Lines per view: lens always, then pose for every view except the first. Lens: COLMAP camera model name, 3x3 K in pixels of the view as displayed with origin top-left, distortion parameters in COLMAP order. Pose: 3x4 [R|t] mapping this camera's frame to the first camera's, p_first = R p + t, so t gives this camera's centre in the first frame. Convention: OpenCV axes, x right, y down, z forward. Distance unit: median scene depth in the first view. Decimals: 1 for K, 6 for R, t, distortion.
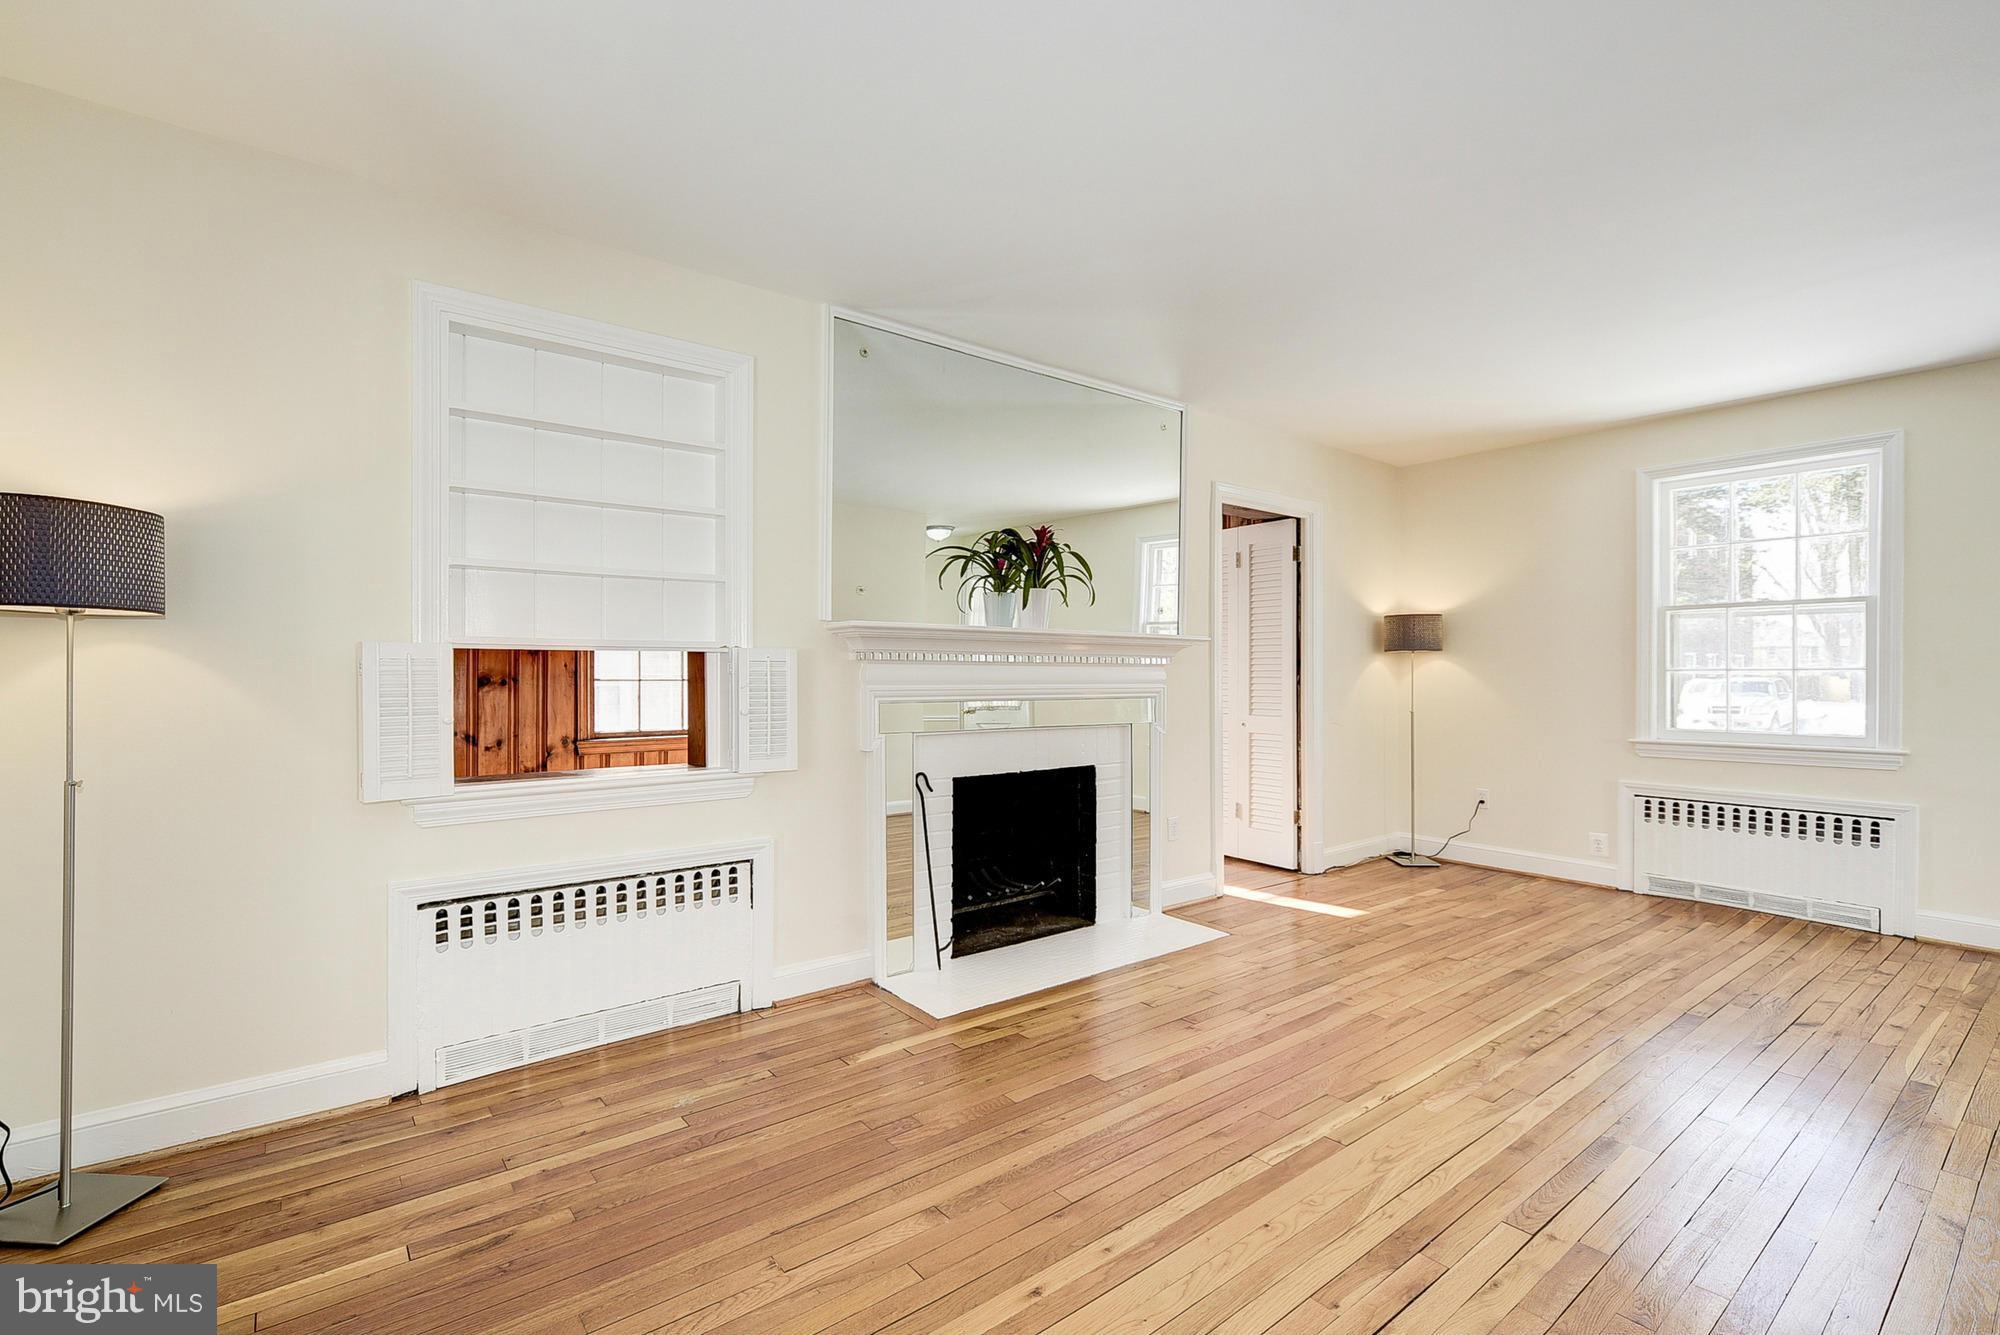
lens RADIAL K [[845.5, 0, 999.3], [0, 845.5, 672.2], [0, 0, 1]] dist [0.007733, -0.001081]
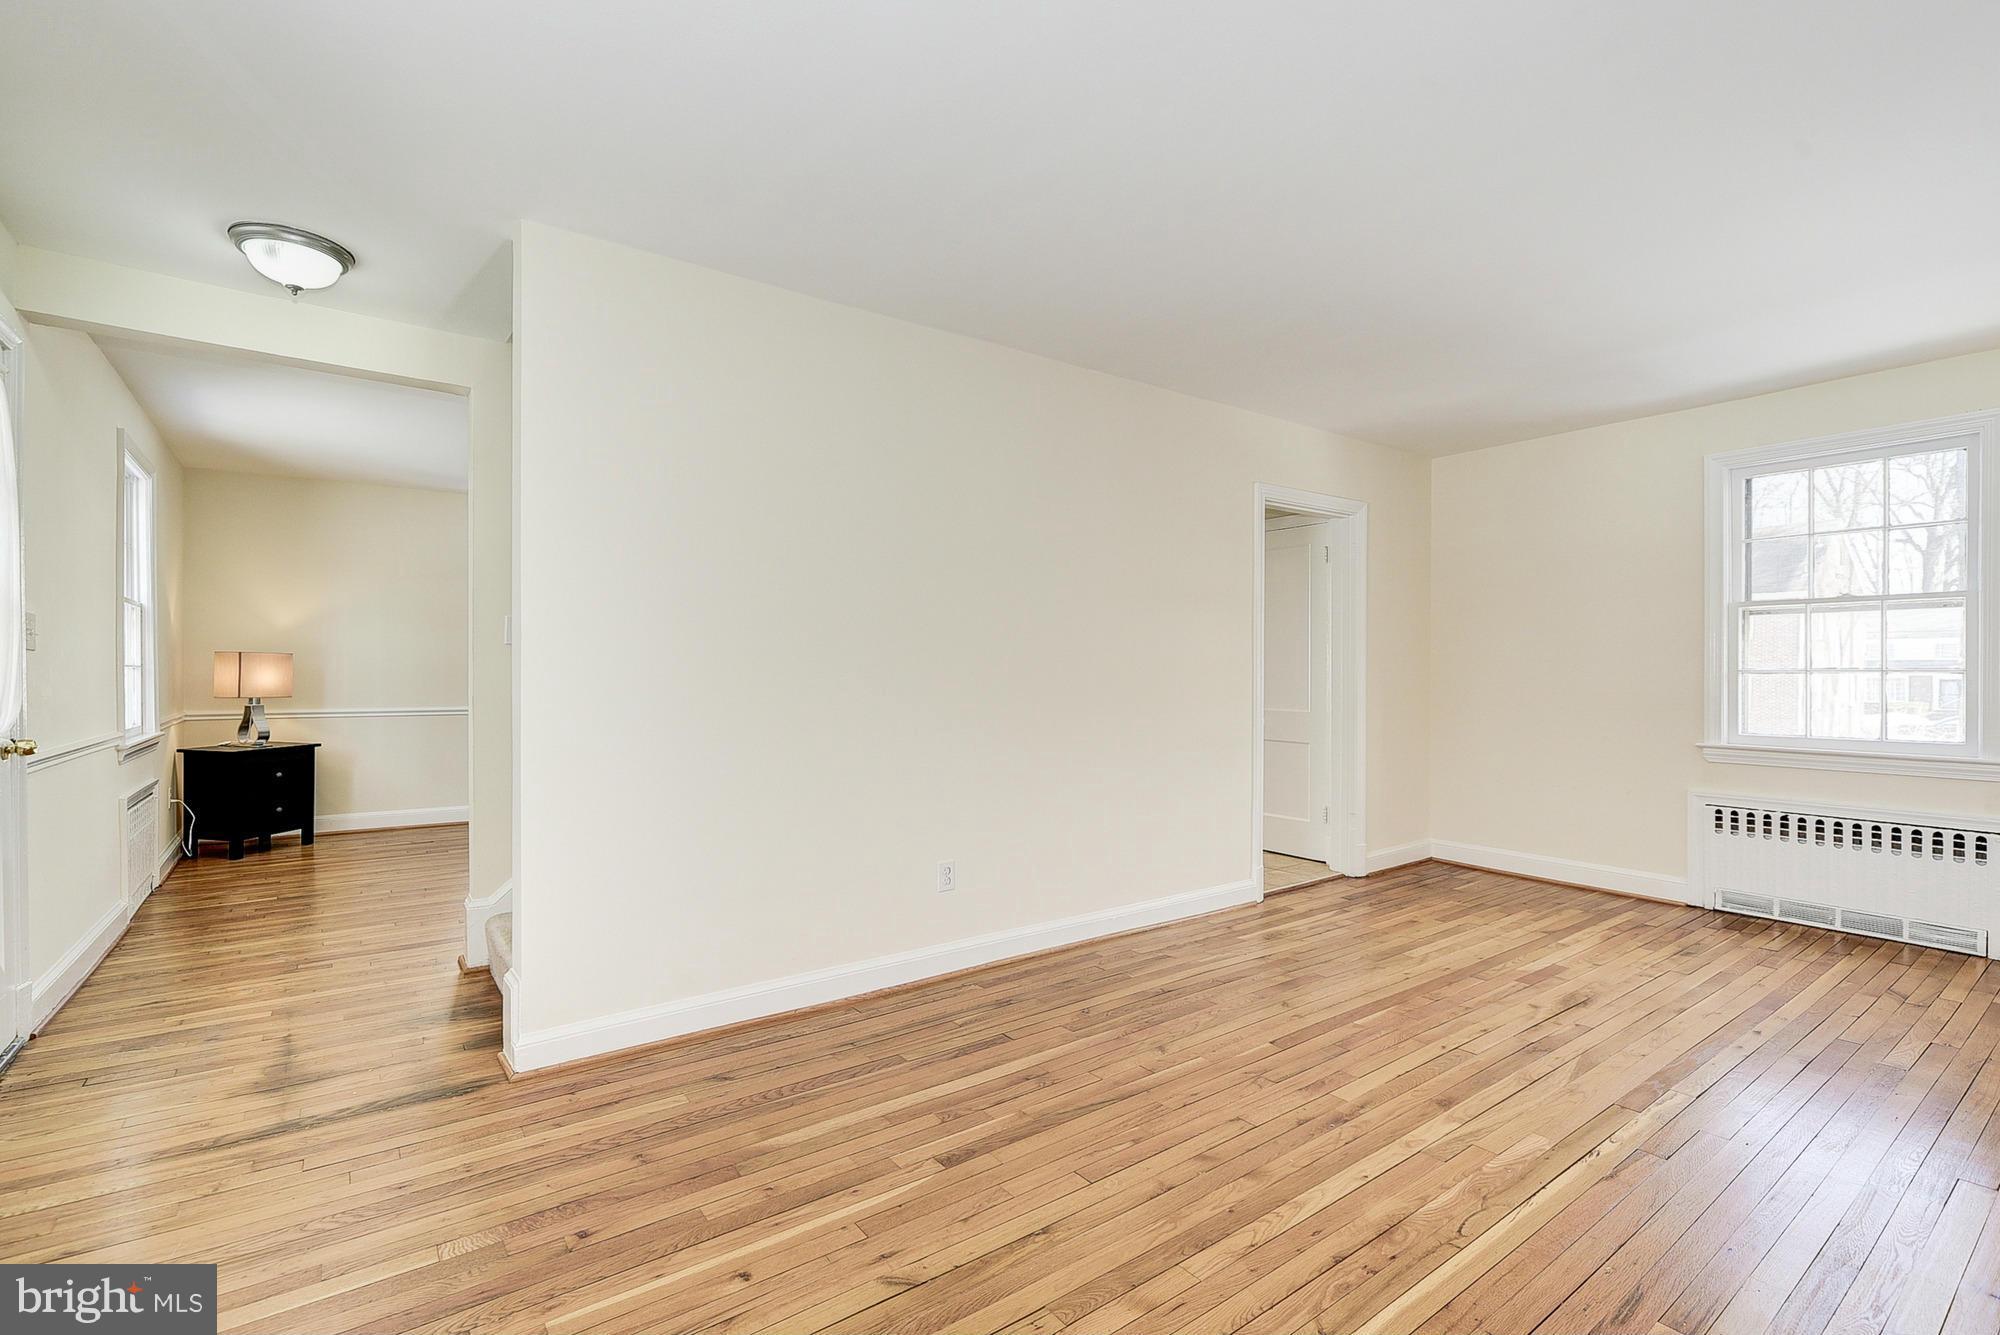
lens RADIAL K [[845.5, 0, 1017.1], [0, 845.5, 674.3], [0, 0, 1]] dist [0.007733, -0.001081]
pose [[-0.999726, -0.010103, 0.021116, 0.687830], [-0.010018, 0.999941, 0.004130, 0.005227], [-0.021157, 0.003918, -0.999768, 1.251693]]
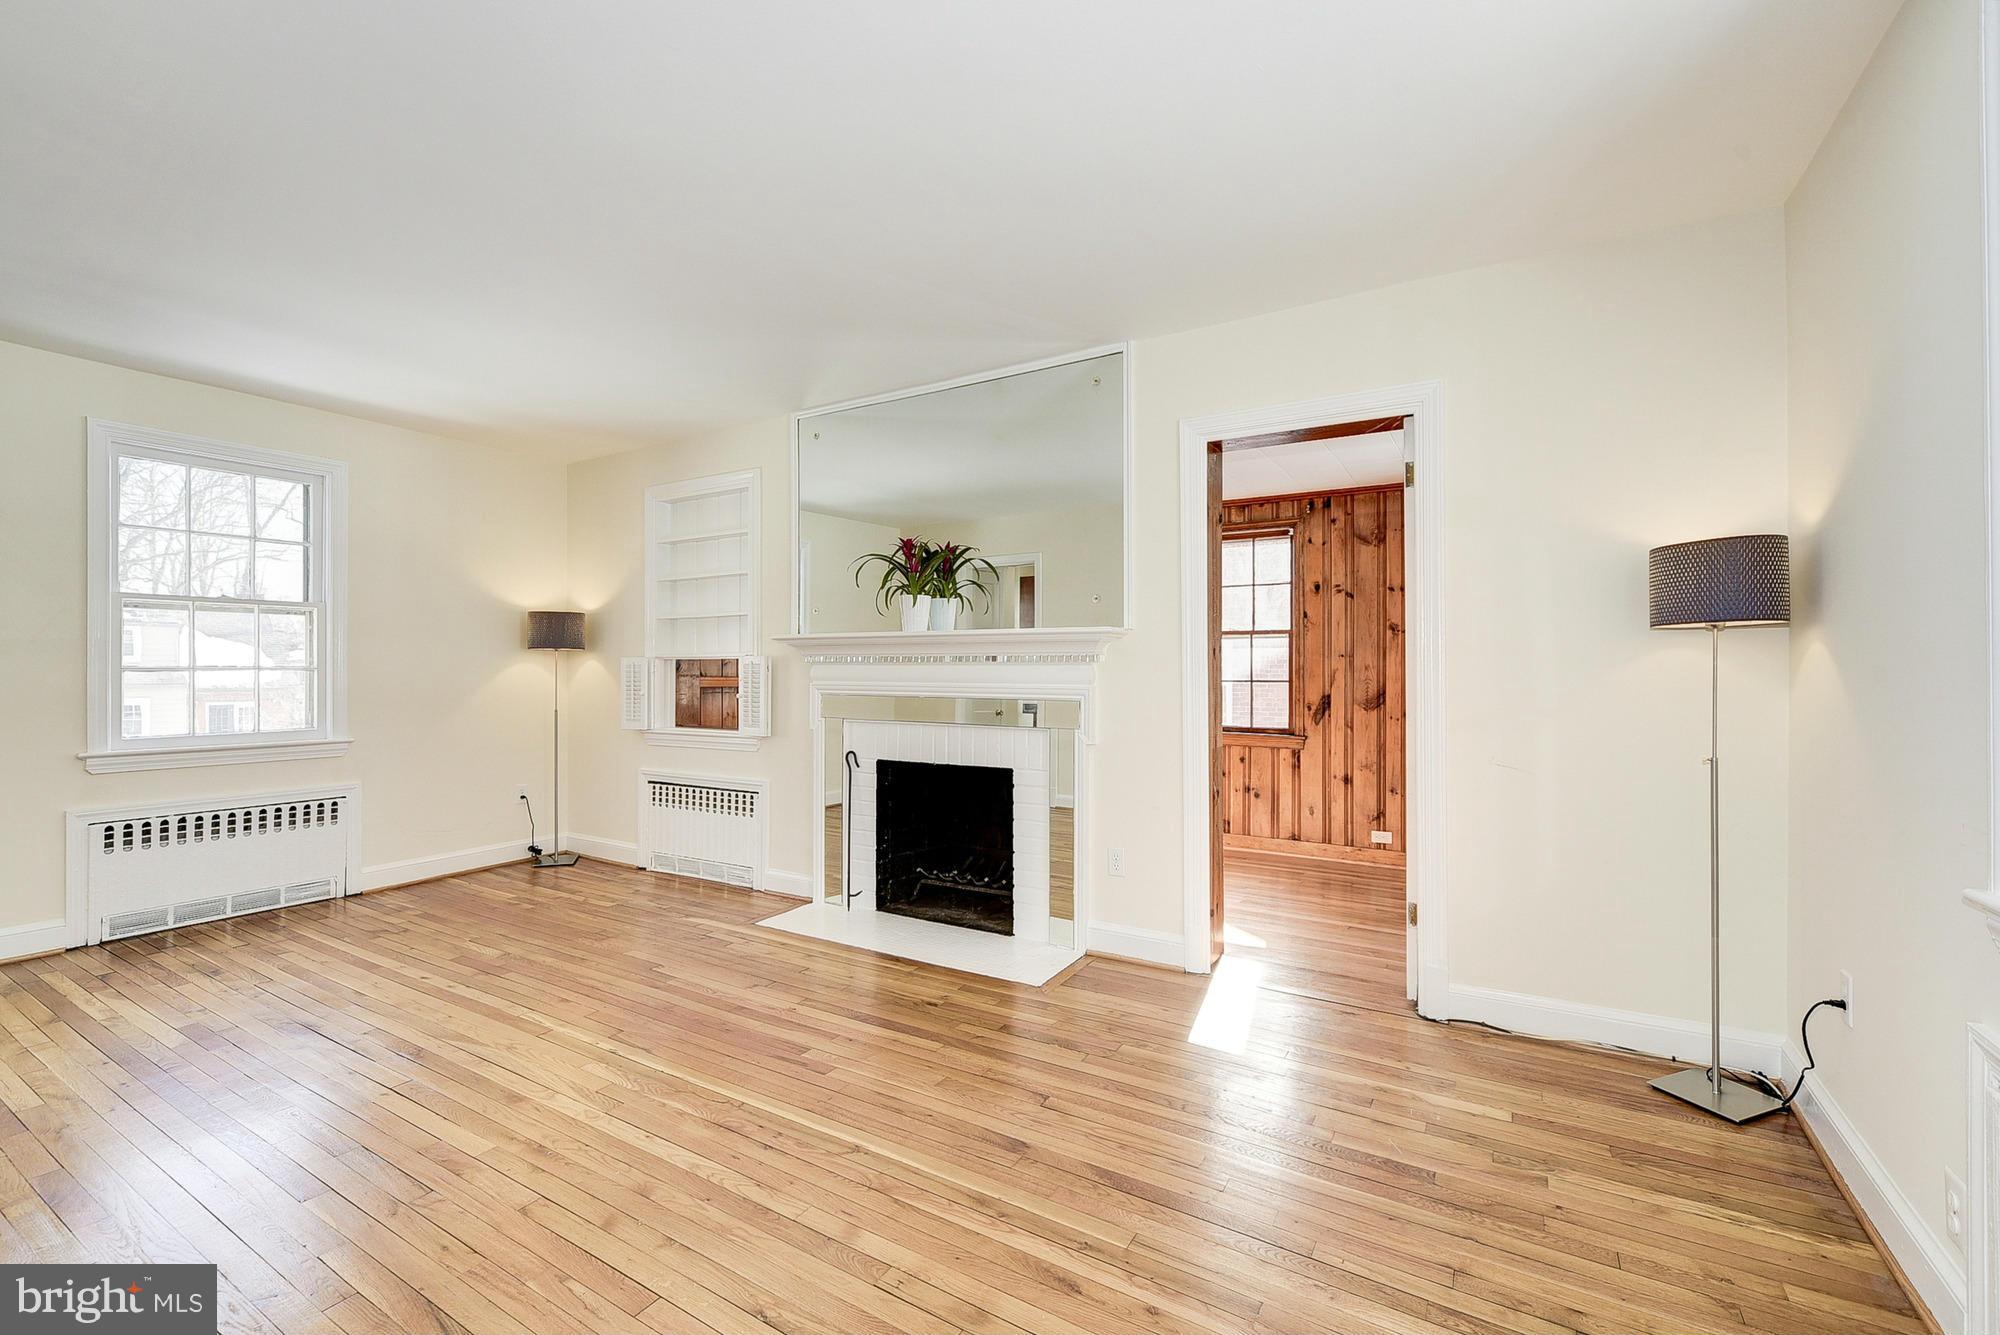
lens RADIAL K [[897.0, 0, 1033.6], [0, 897.0, 669.0], [0, 0, 1]] dist [0.002815, 0.004122]
pose [[0.352913, -0.006921, -0.935631, 1.164473], [0.001836, 0.999976, -0.006704, 0.005269], [0.935654, 0.000648, 0.352917, 0.727049]]
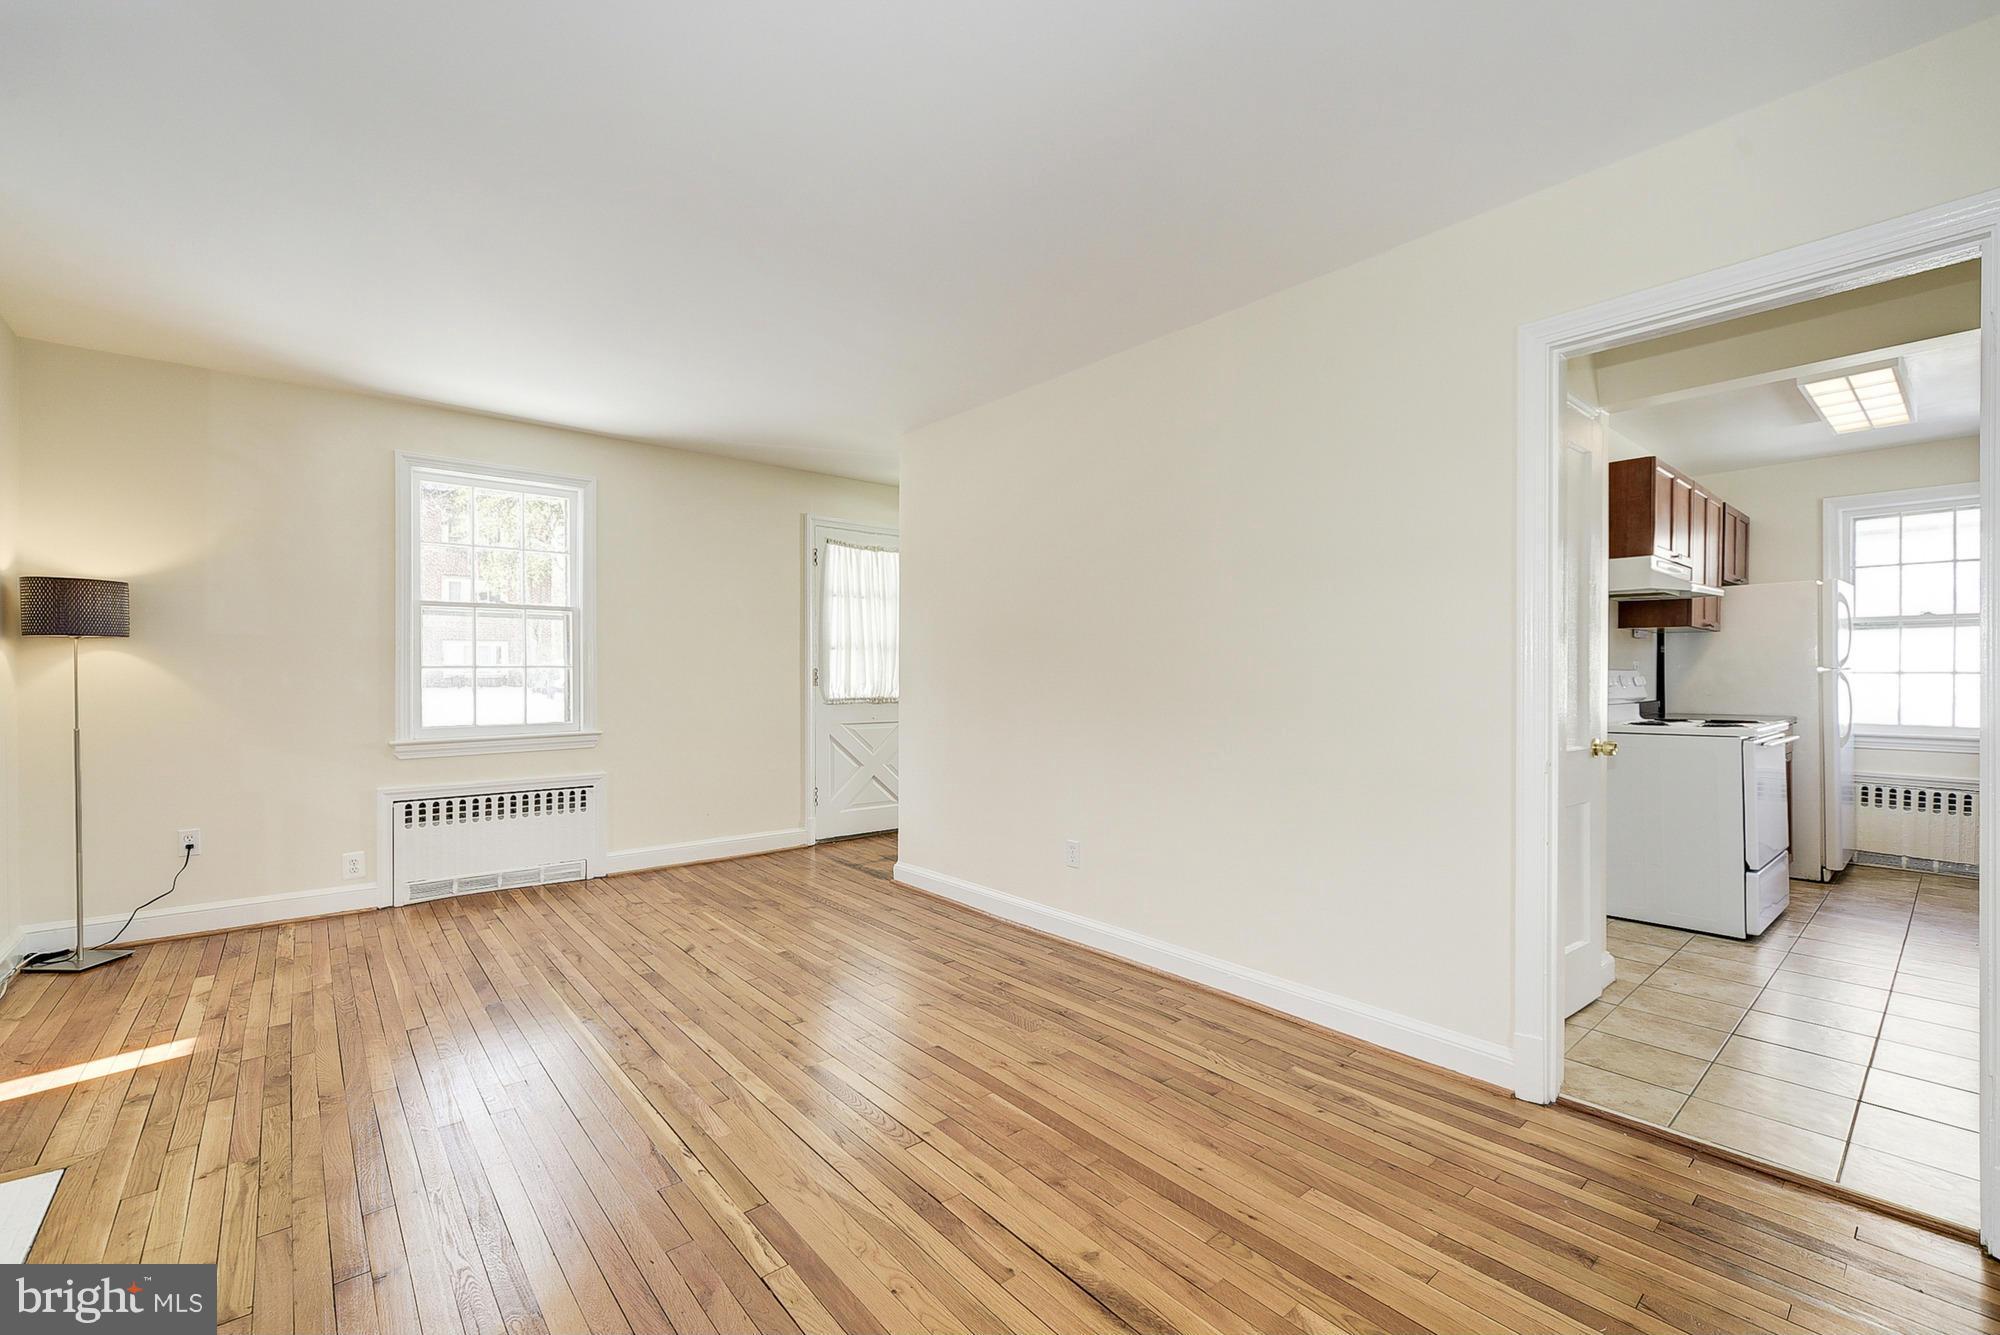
lens RADIAL K [[897.0, 0, 1002.8], [0, 897.0, 675.9], [0, 0, 1]] dist [0.002815, 0.004122]
pose [[-0.031692, -0.004178, 0.999489, -0.318553], [-0.003822, 0.999984, 0.004059, 0.001399], [-0.999490, -0.003692, -0.031707, 0.466548]]
